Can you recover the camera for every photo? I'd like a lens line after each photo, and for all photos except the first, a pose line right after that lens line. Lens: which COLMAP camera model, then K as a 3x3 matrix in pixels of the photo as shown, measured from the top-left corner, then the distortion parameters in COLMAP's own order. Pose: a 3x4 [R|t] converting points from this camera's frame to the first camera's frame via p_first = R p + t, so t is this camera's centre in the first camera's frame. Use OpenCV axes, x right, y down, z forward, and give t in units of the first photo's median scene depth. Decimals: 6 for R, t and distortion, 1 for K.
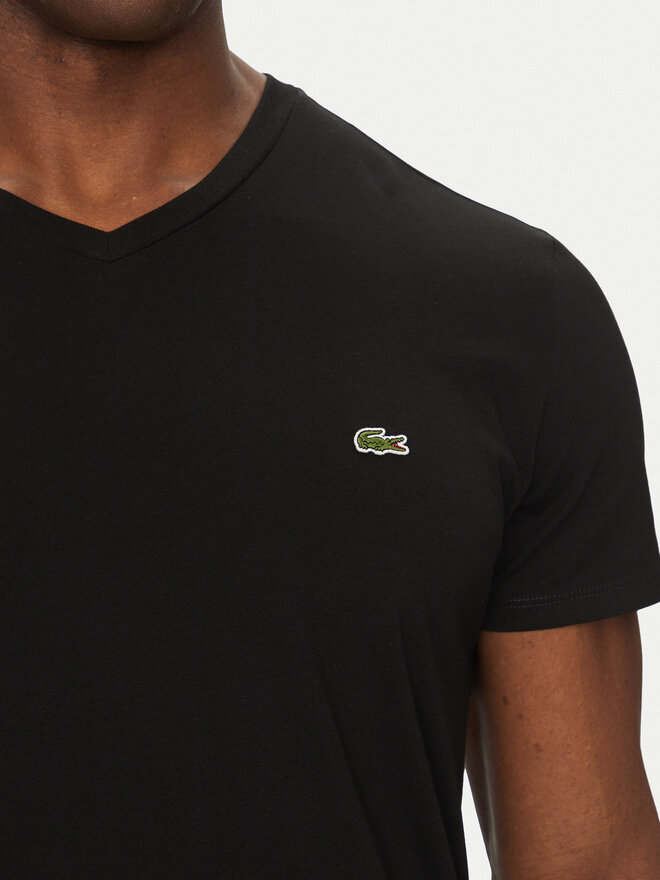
lens RADIAL K [[2841.2, 0, 328.4], [0, 2841.2, 440.1], [0, 0, 1]] dist [-0.268311, 0.000000]
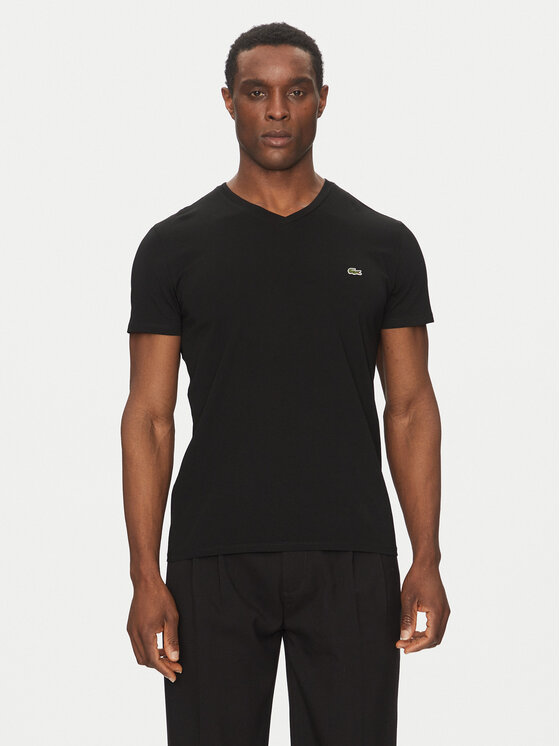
lens RADIAL K [[2117.1, 0, 281.4], [0, 2117.1, 373.4], [0, 0, 1]] dist [-0.411013, 0.000000]
pose [[0.999594, 0.014285, -0.024654, -0.007795], [-0.015929, 0.997570, -0.067824, 0.314745], [0.023625, 0.068189, 0.997393, -1.745111]]
